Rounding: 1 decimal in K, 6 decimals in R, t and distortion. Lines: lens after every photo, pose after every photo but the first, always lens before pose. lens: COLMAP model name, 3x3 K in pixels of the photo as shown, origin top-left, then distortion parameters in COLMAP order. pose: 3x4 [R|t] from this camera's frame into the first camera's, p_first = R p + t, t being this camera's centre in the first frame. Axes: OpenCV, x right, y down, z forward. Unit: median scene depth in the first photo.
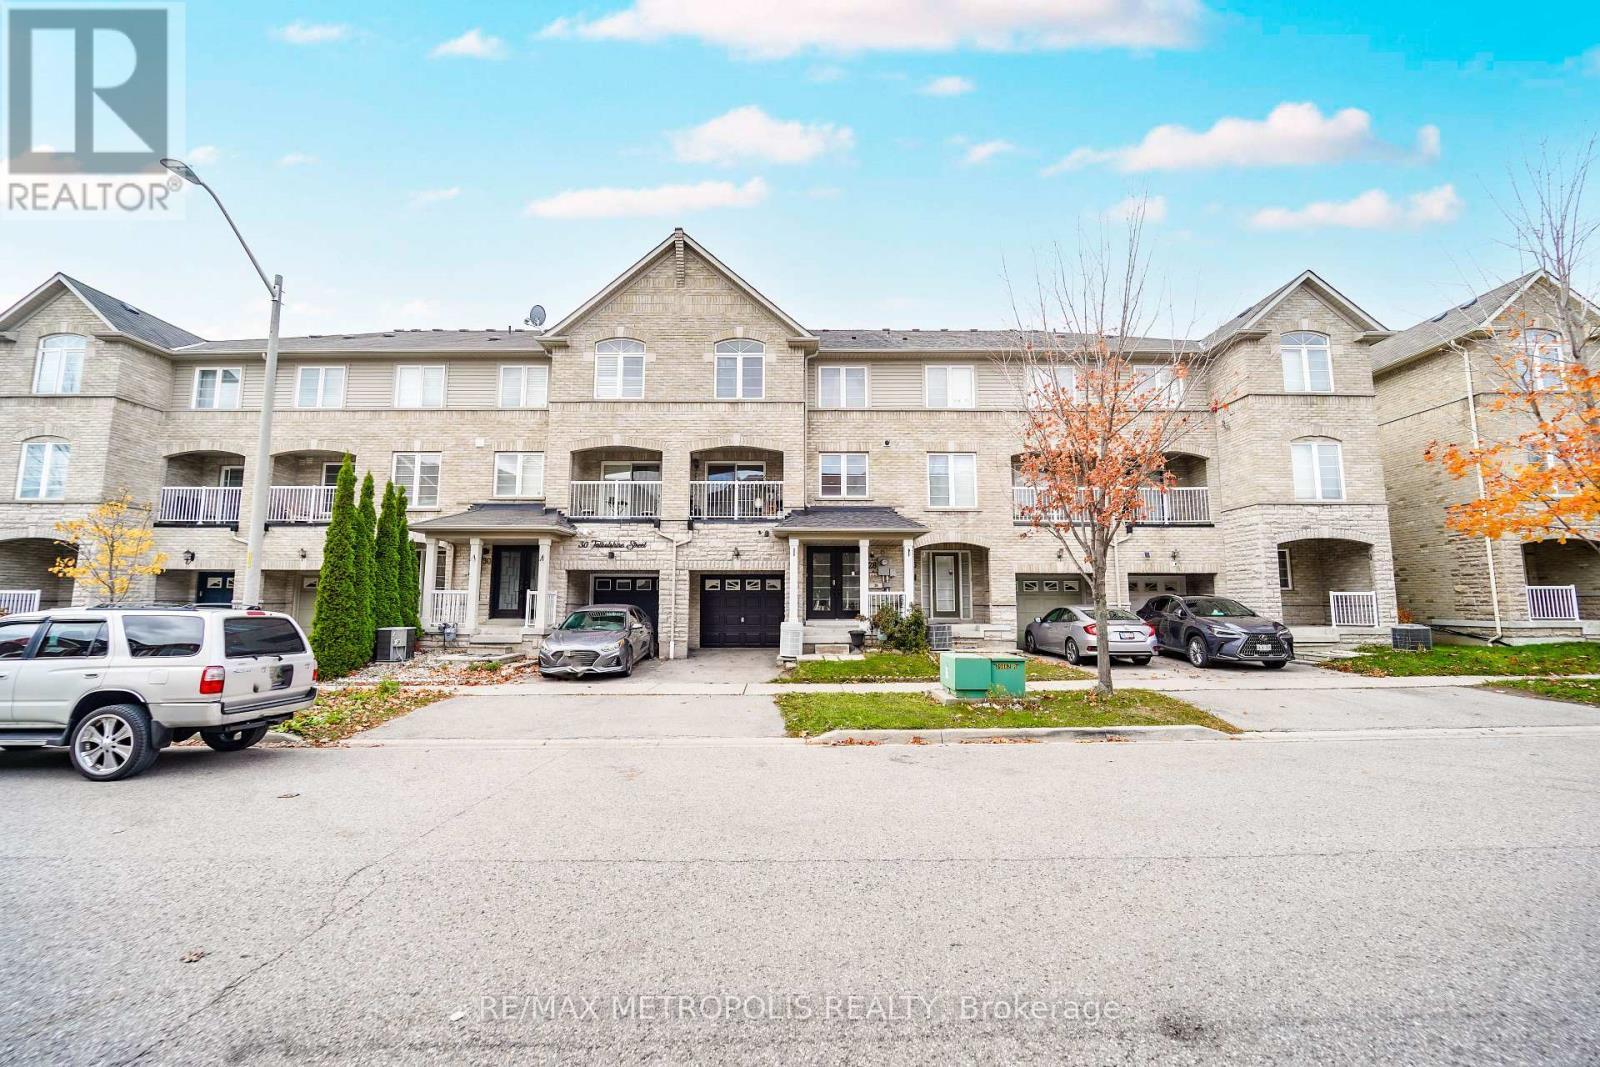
lens RADIAL K [[656.0, 0, 802.2], [0, 656.0, 530.9], [0, 0, 1]] dist [-0.013183, -0.000061]
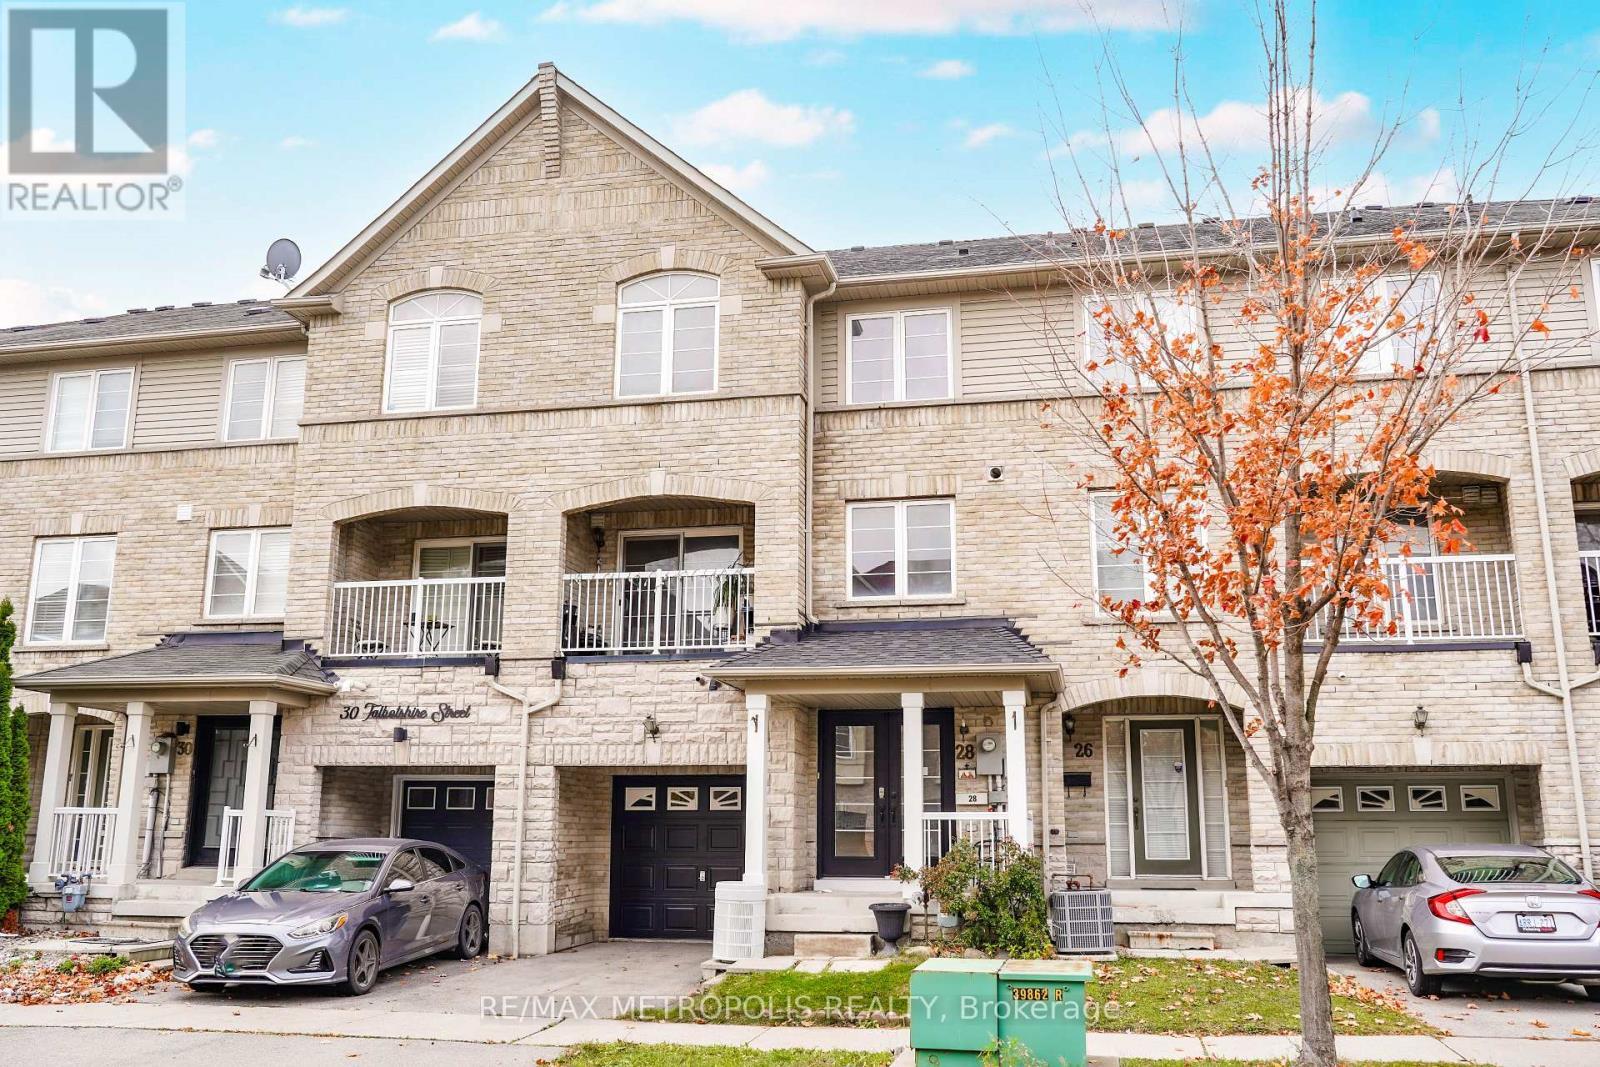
lens RADIAL K [[1403.5, 0, 799.9], [0, 1403.5, 531.8], [0, 0, 1]] dist [-0.046030, 0.042080]
pose [[0.977362, -0.041240, -0.207514, 0.204437], [0.018252, 0.993597, -0.111497, 0.009100], [0.210783, 0.105186, 0.971857, 0.055998]]
